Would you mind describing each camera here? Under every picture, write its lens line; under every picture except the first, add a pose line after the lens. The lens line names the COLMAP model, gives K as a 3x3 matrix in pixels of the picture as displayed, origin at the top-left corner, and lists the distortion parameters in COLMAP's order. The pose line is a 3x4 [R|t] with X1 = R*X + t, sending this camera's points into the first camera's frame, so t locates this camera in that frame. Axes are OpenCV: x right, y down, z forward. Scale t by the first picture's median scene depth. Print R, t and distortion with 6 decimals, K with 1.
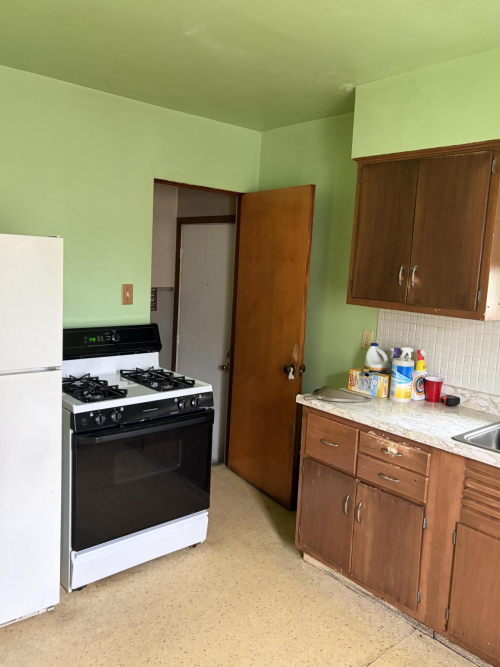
lens RADIAL K [[536.0, 0, 250.0], [0, 536.0, 333.5], [0, 0, 1]] dist [0.065346, -0.064687]
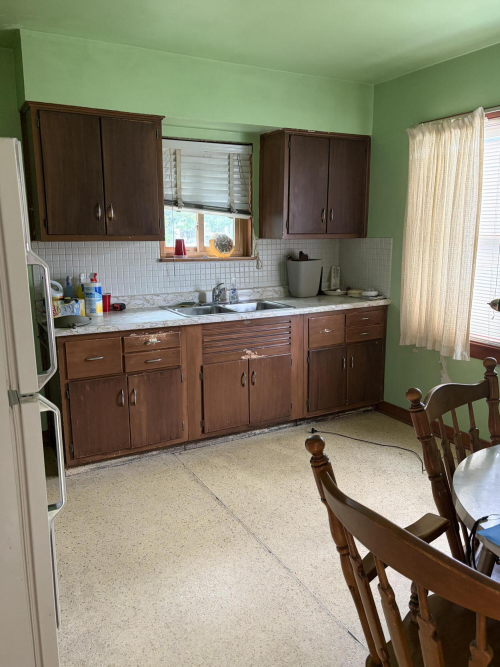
lens RADIAL K [[528.5, 0, 250.0], [0, 528.5, 333.5], [0, 0, 1]] dist [0.063247, -0.001416]
pose [[0.236528, -0.247185, 0.939656, -0.914790], [0.145081, 0.965241, 0.217396, -0.057916], [-0.960732, 0.084906, 0.264169, 0.383548]]
